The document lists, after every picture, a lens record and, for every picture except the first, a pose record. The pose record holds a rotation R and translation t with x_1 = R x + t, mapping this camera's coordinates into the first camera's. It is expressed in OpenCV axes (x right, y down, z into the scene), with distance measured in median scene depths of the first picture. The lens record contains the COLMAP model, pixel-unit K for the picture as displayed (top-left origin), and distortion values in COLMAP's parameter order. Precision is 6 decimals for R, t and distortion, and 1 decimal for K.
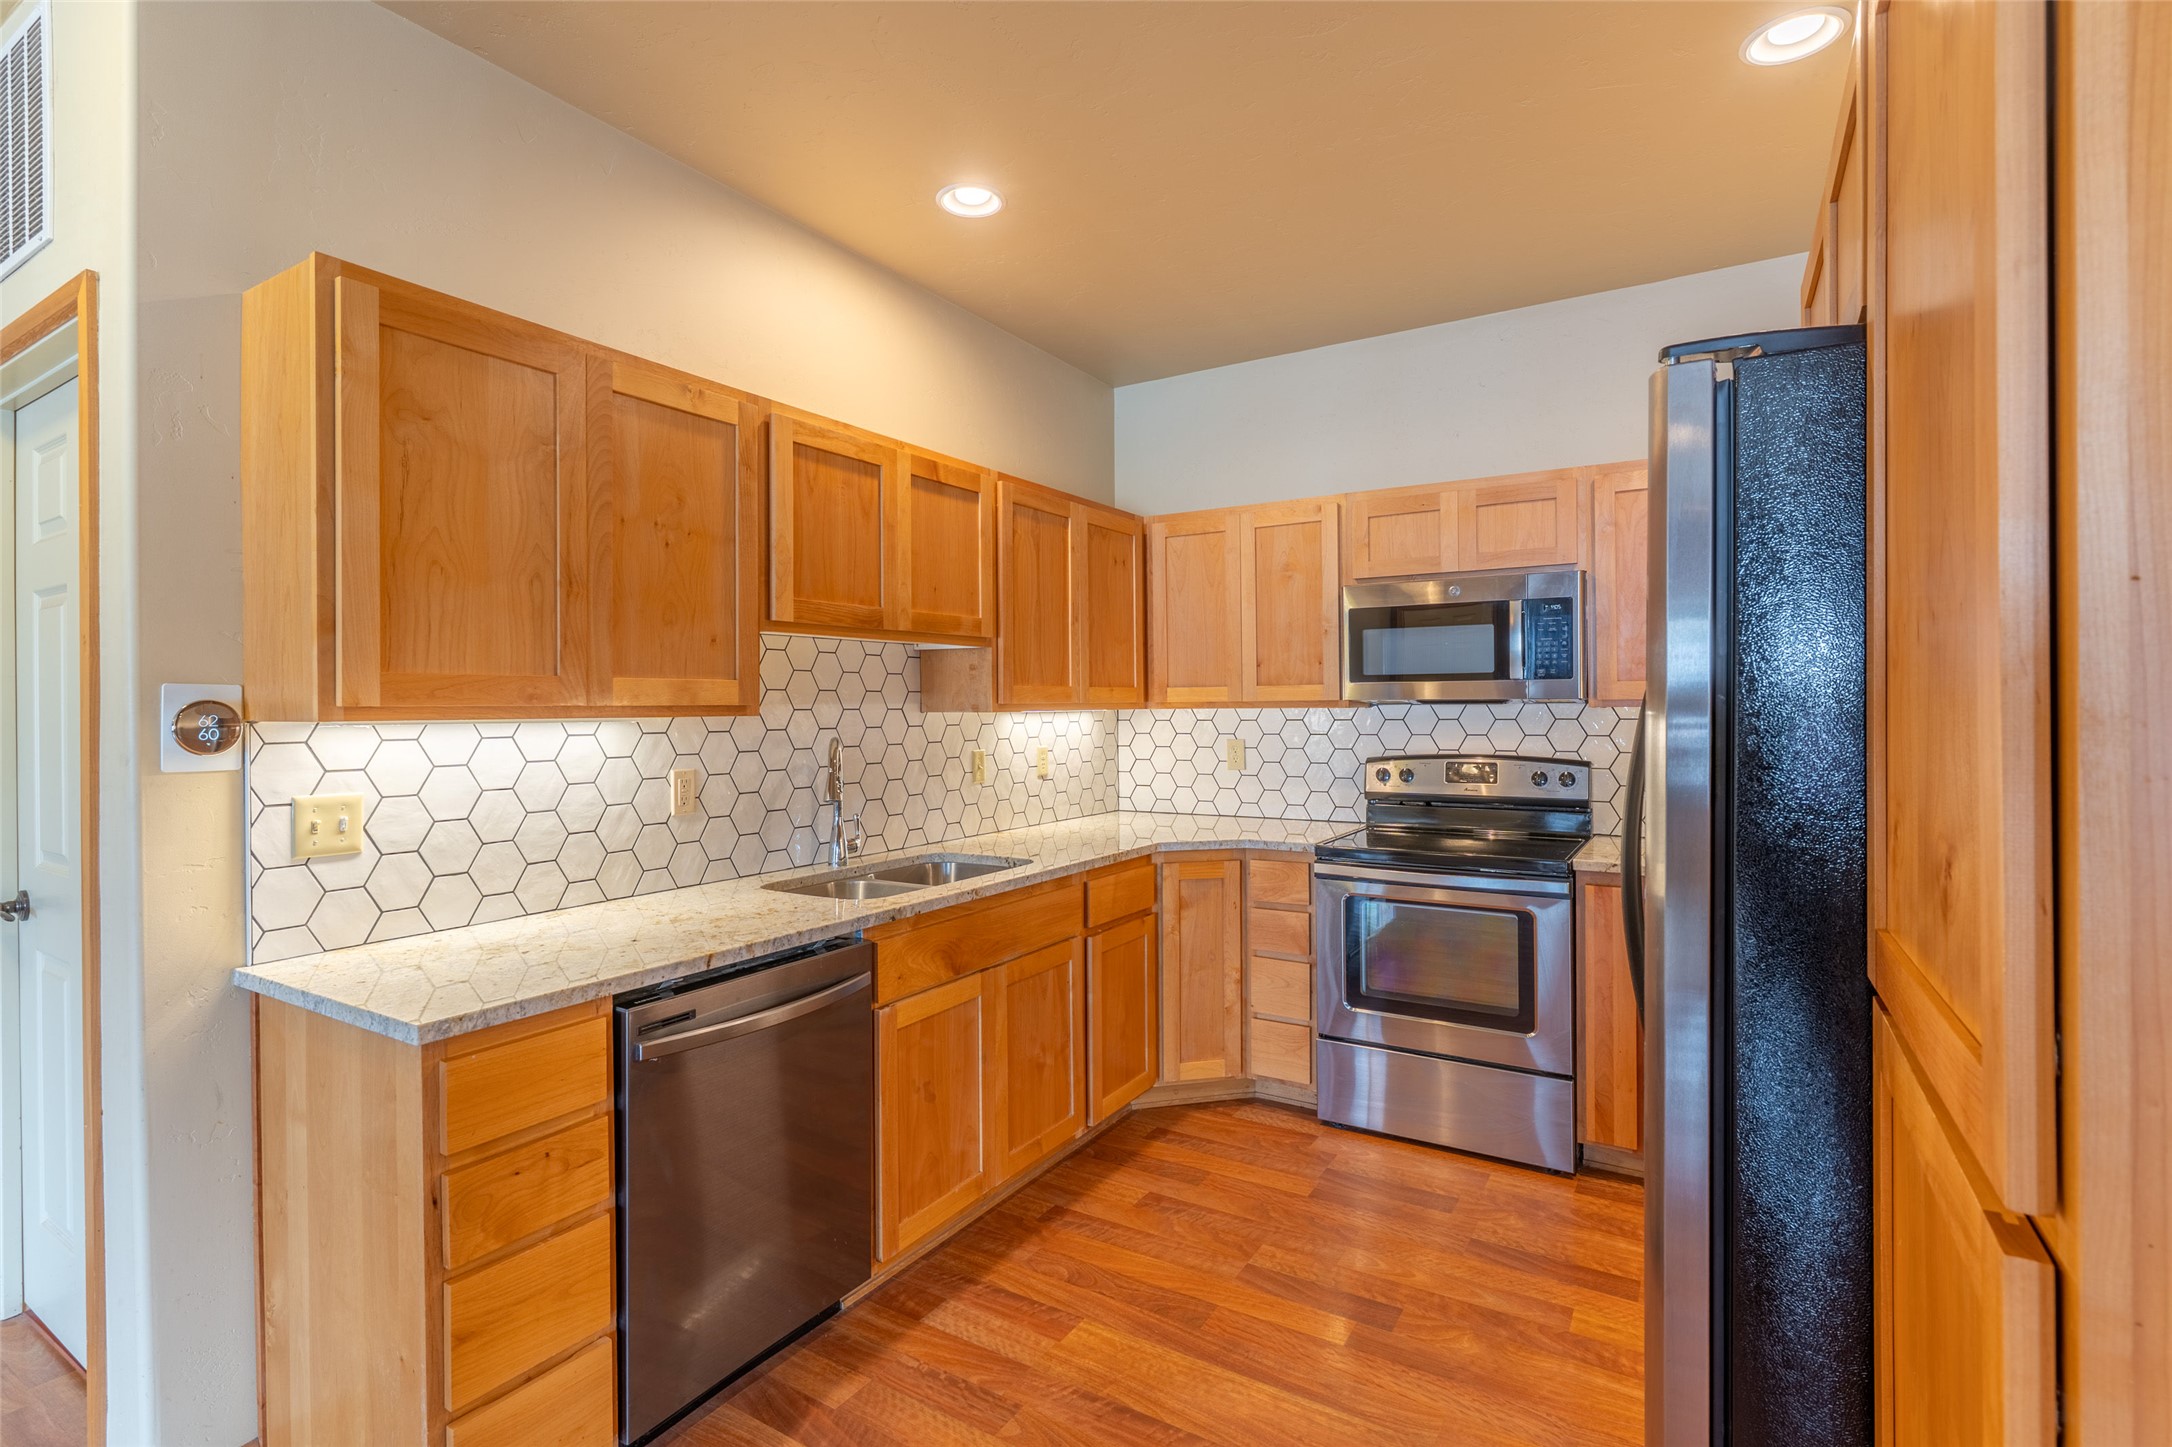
lens RADIAL K [[1024.6, 0, 1075.7], [0, 1024.6, 704.5], [0, 0, 1]] dist [0.002528, 0.000048]
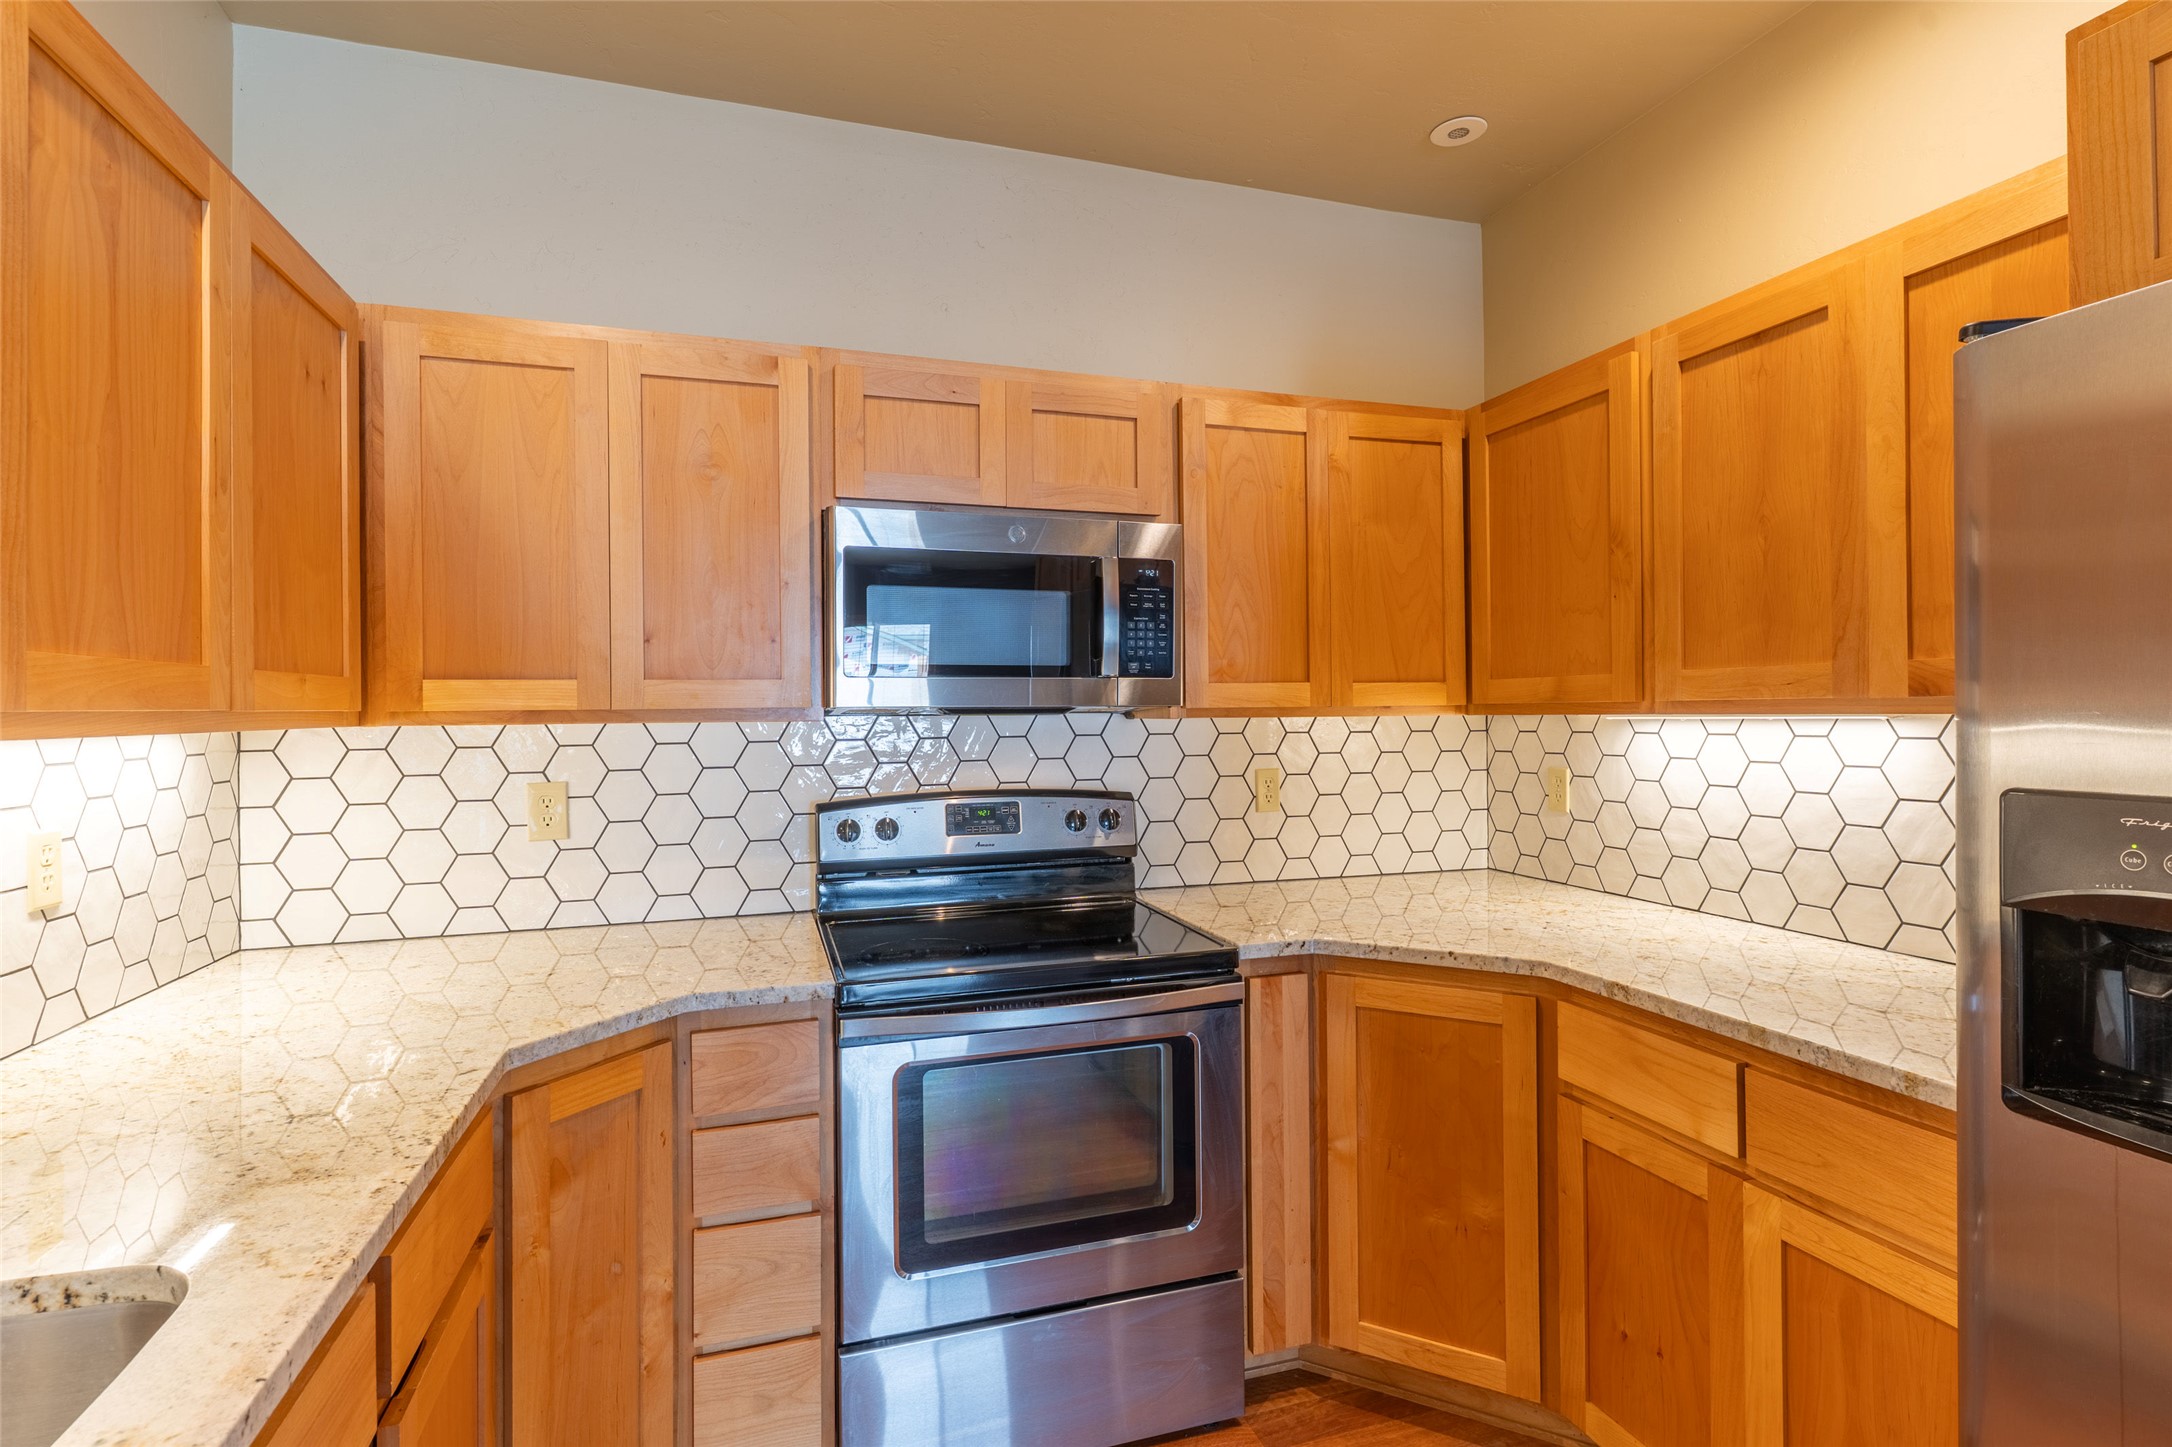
lens RADIAL K [[1024.6, 0, 1075.7], [0, 1024.6, 704.5], [0, 0, 1]] dist [0.002528, 0.000048]
pose [[0.650433, 0.007341, 0.759528, -0.080206], [0.004197, 0.999903, -0.013258, 0.002092], [-0.759552, 0.011811, 0.650339, 0.527675]]
